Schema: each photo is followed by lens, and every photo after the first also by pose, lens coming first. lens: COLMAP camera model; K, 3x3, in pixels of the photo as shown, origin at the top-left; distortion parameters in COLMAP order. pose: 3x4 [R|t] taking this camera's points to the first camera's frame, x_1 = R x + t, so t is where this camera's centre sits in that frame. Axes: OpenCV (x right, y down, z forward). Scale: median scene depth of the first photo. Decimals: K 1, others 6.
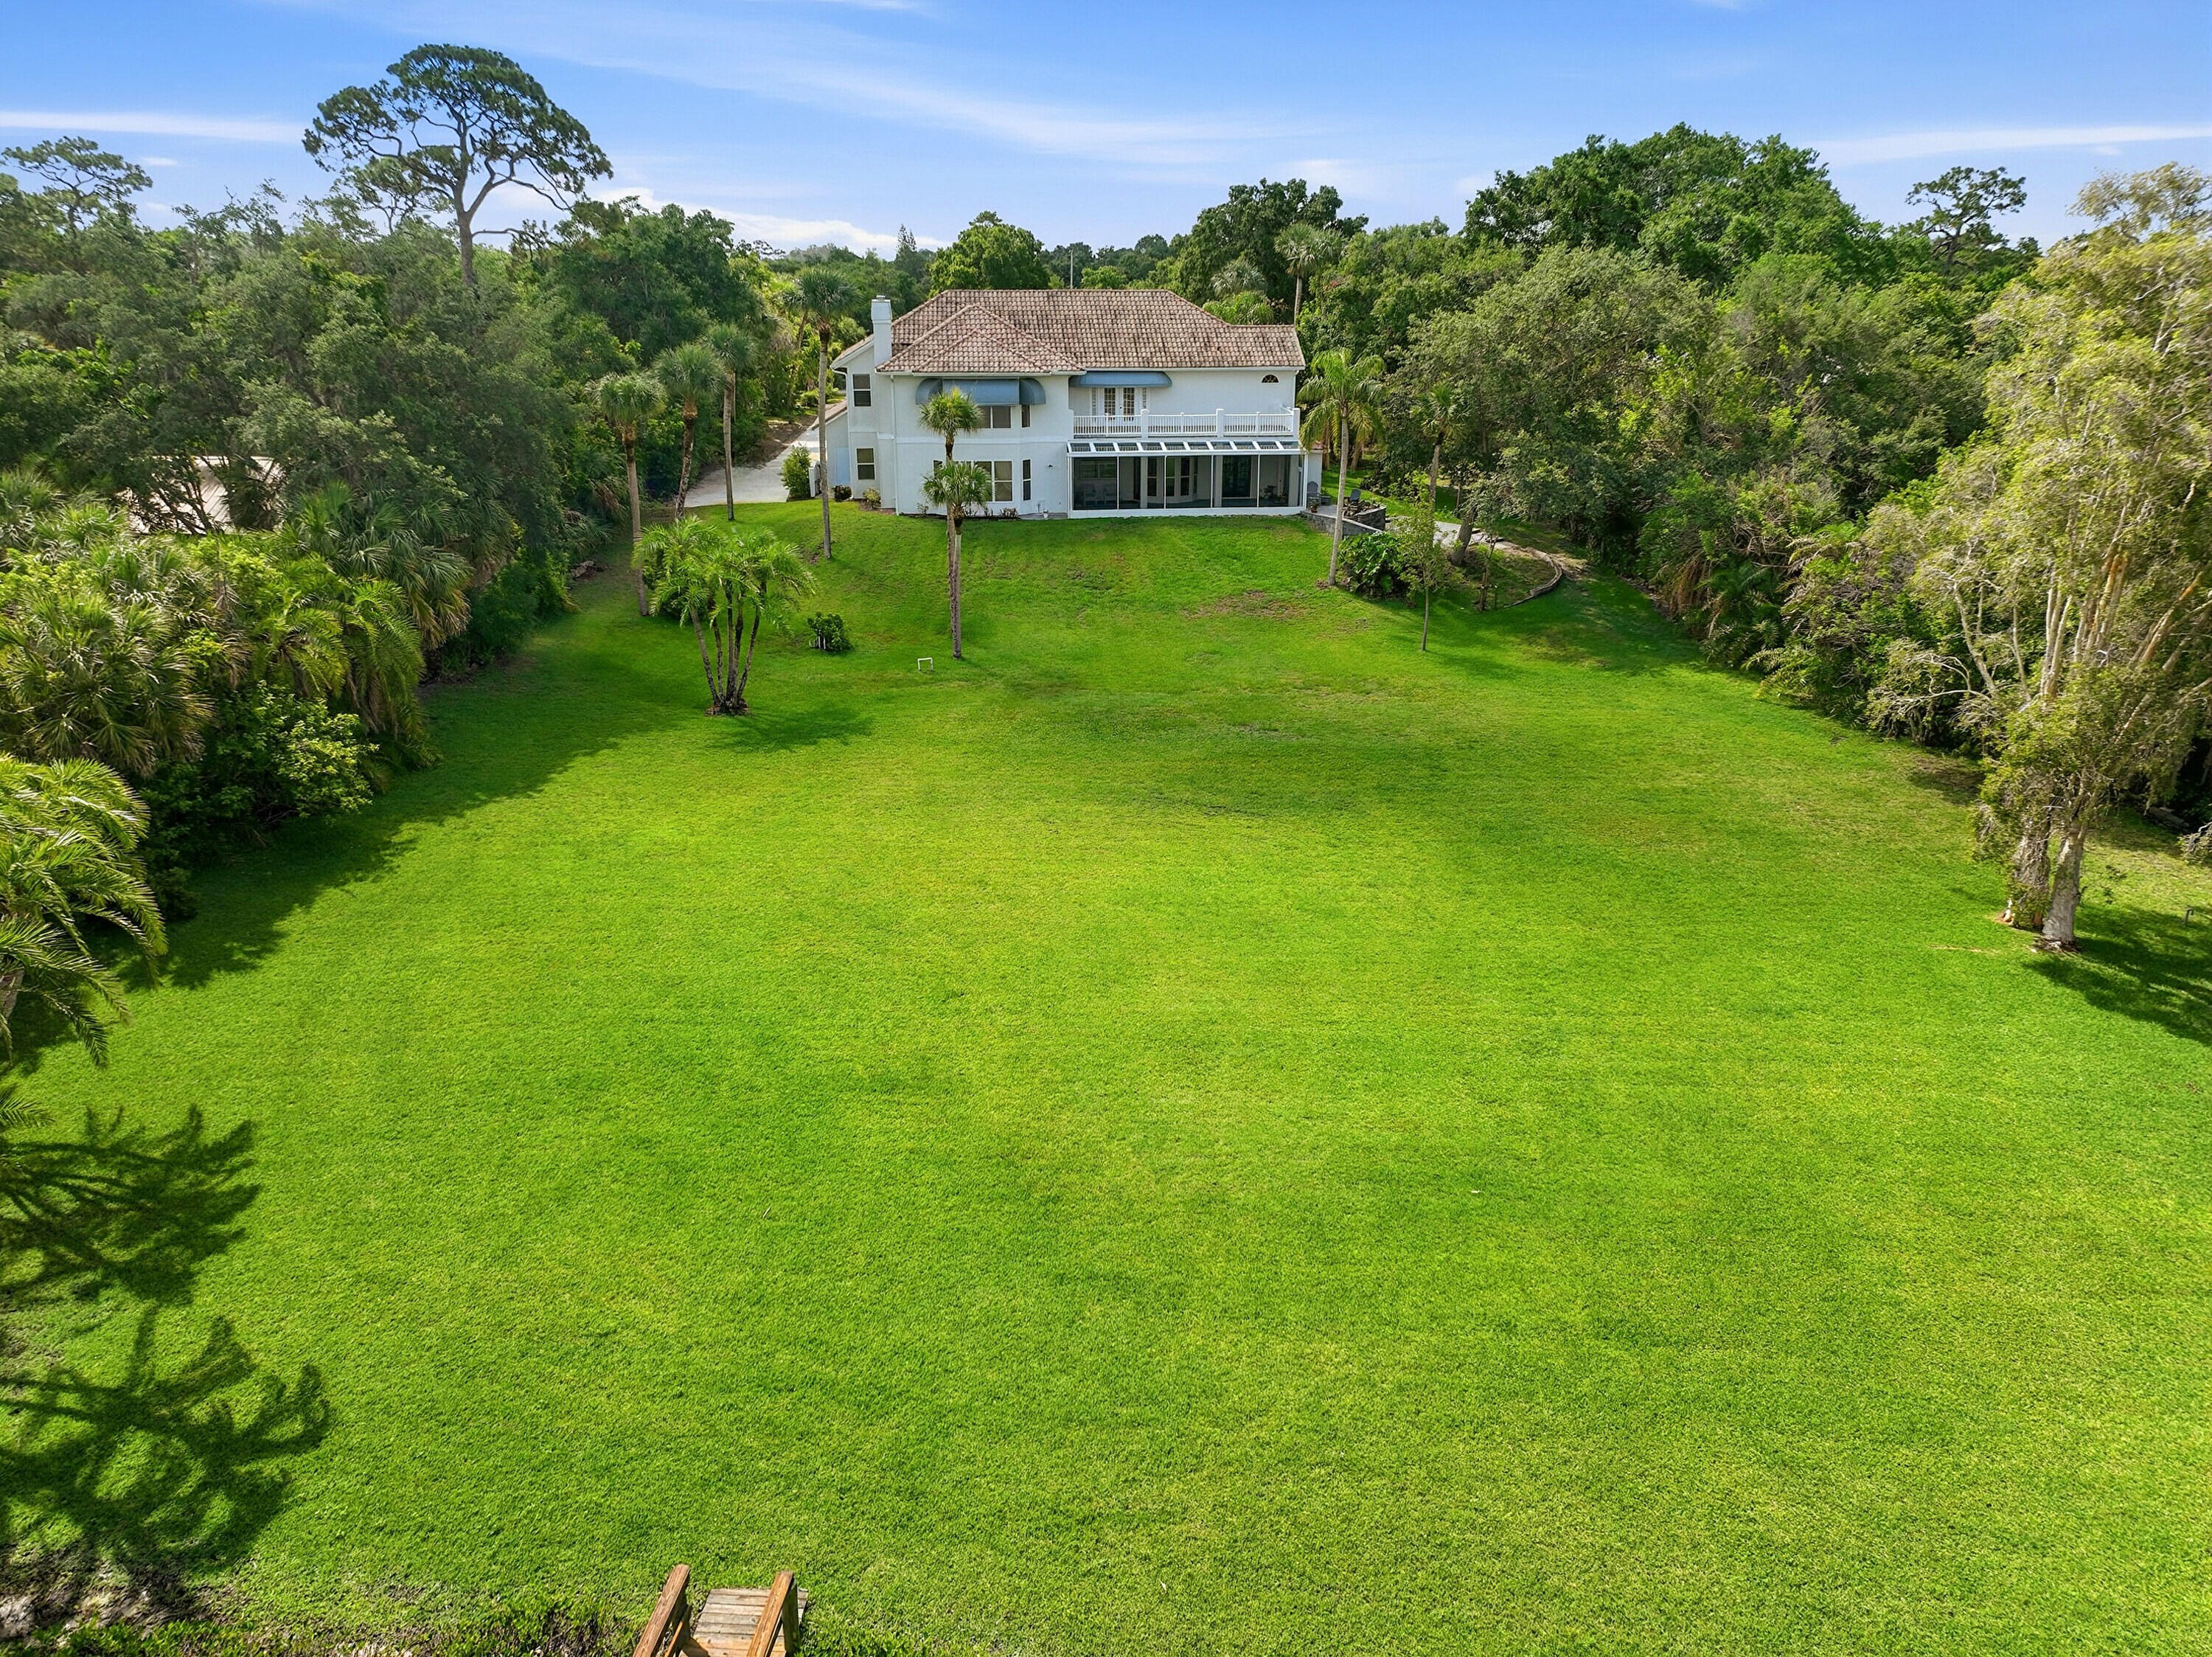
lens RADIAL K [[1560.6, 0, 1106.0], [0, 1560.6, 828.5], [0, 0, 1]] dist [0.000383, 0.011532]
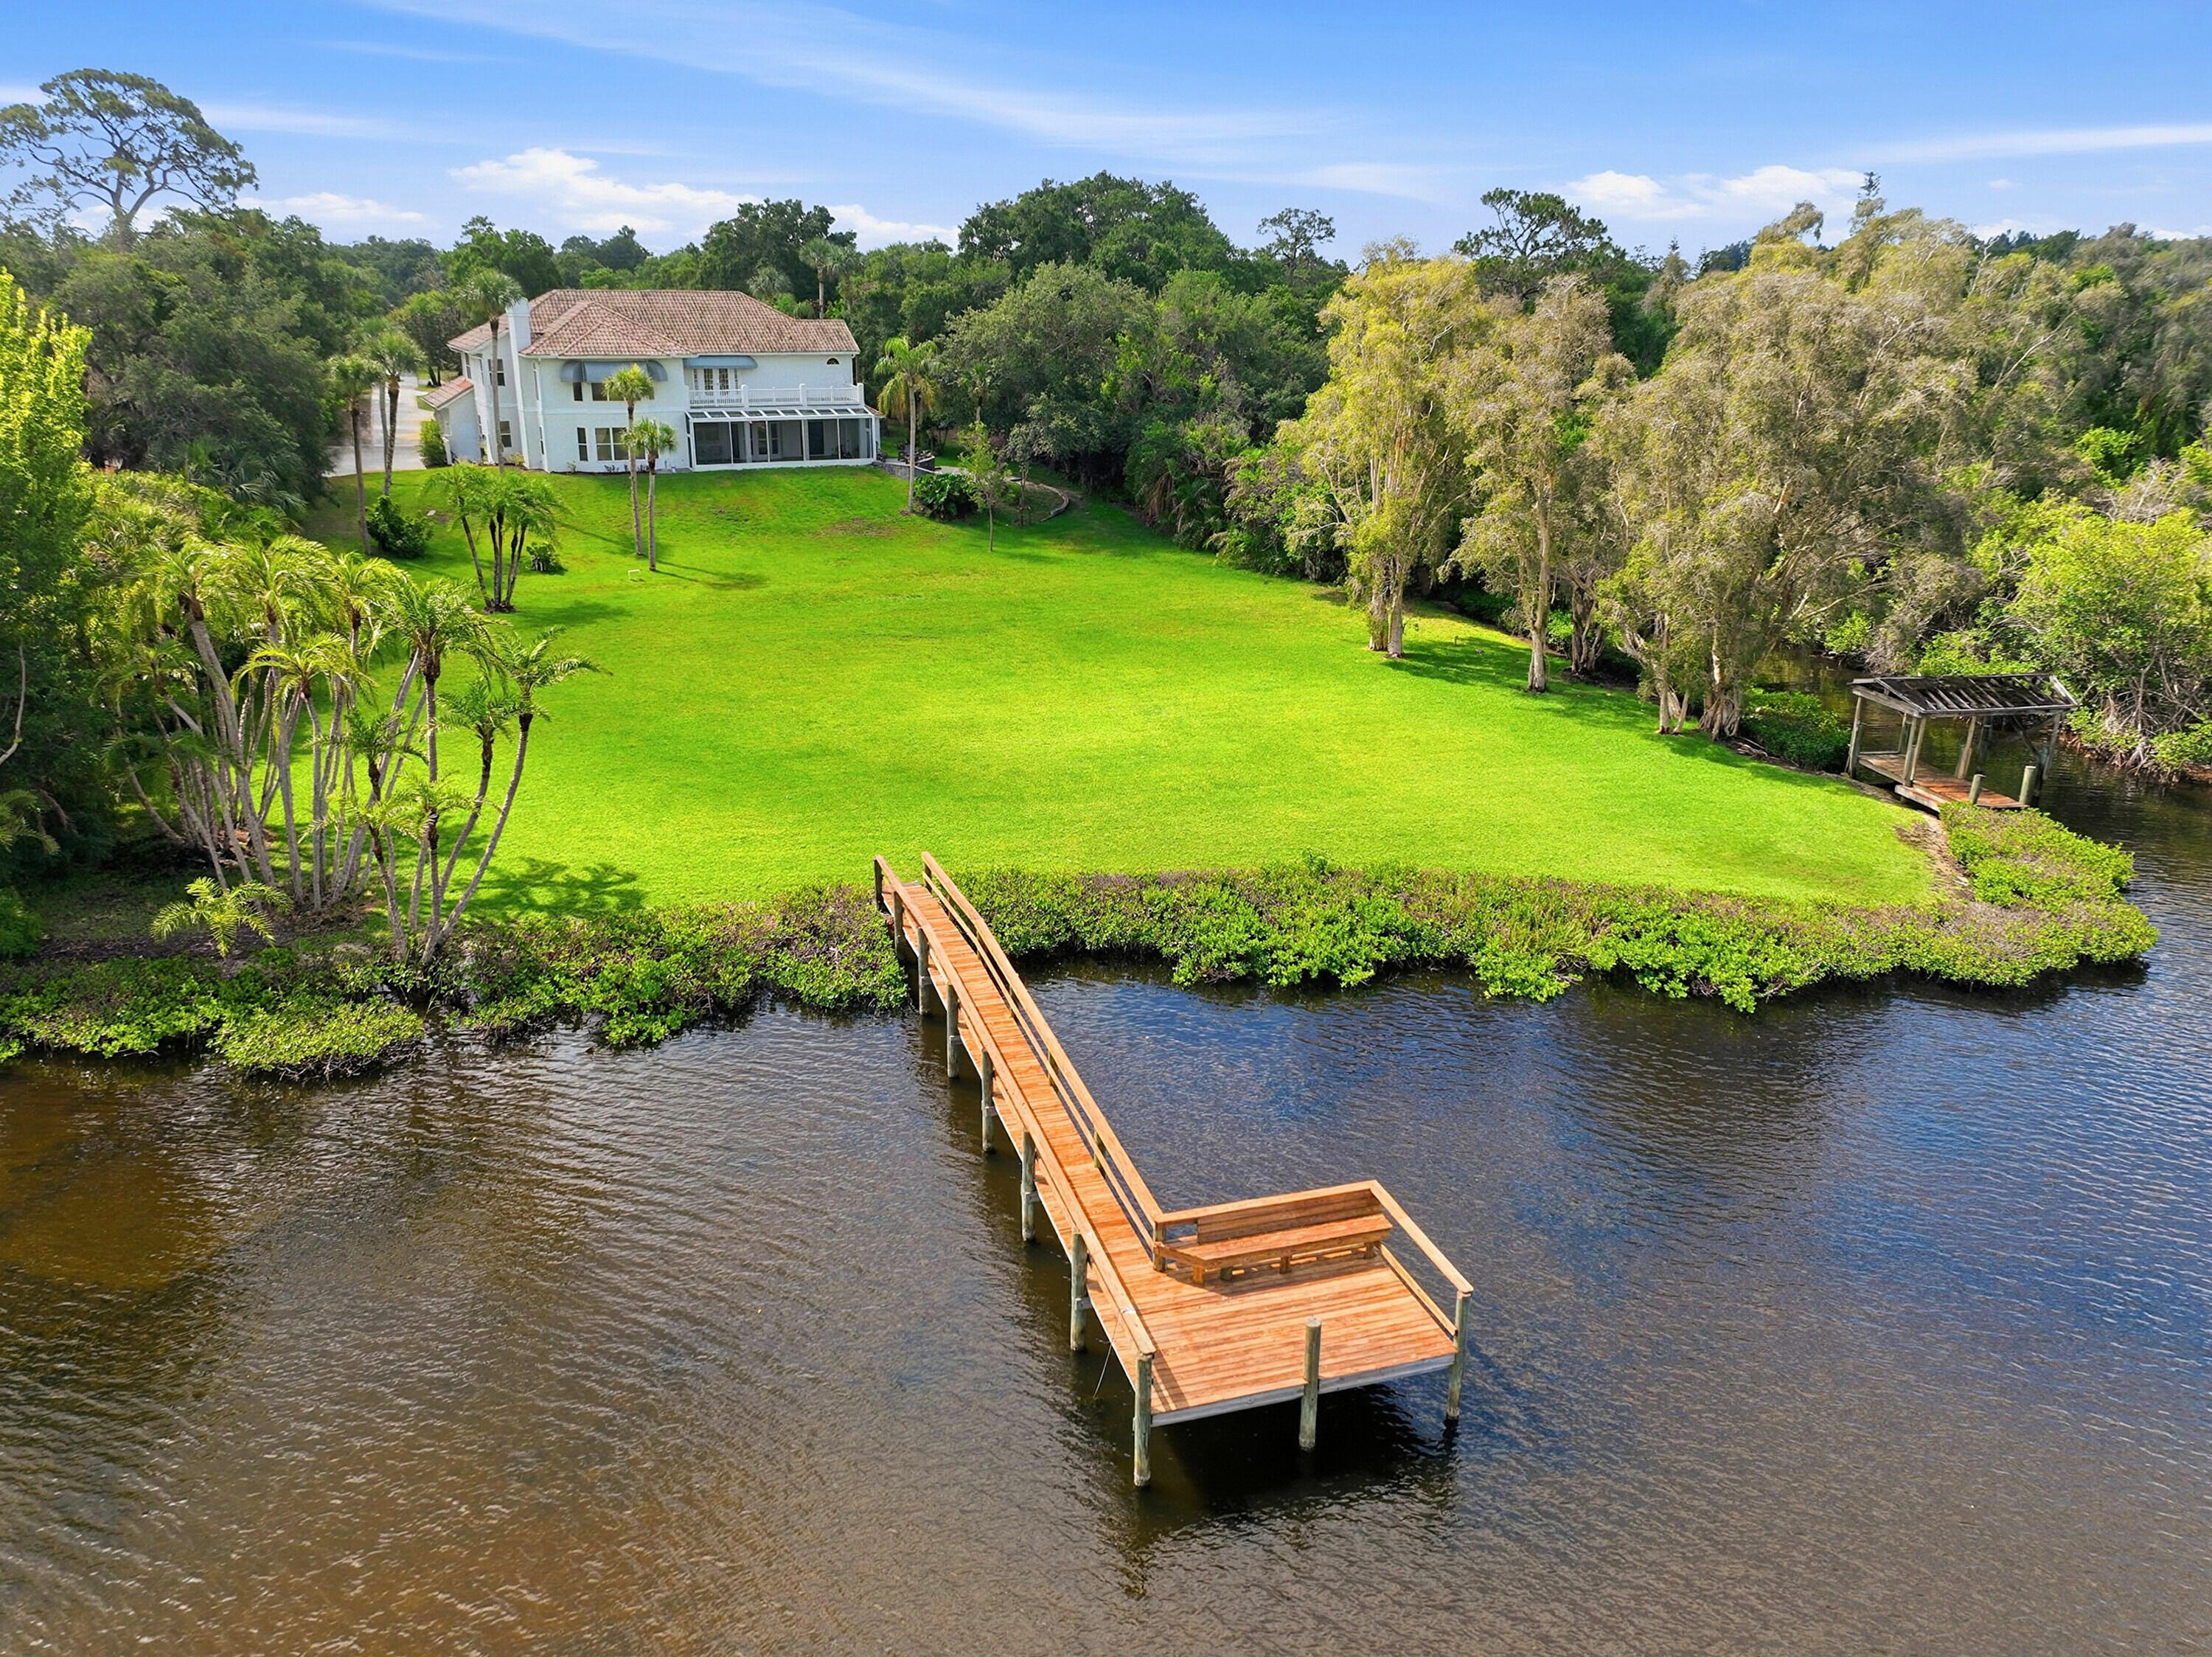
lens RADIAL K [[1560.6, 0, 1106.0], [0, 1560.6, 828.5], [0, 0, 1]] dist [0.000383, 0.011532]
pose [[0.934161, -0.107952, 0.340131, -0.187717], [0.108287, 0.993956, 0.018056, 0.110117], [-0.340024, 0.019964, 0.940205, -0.320135]]
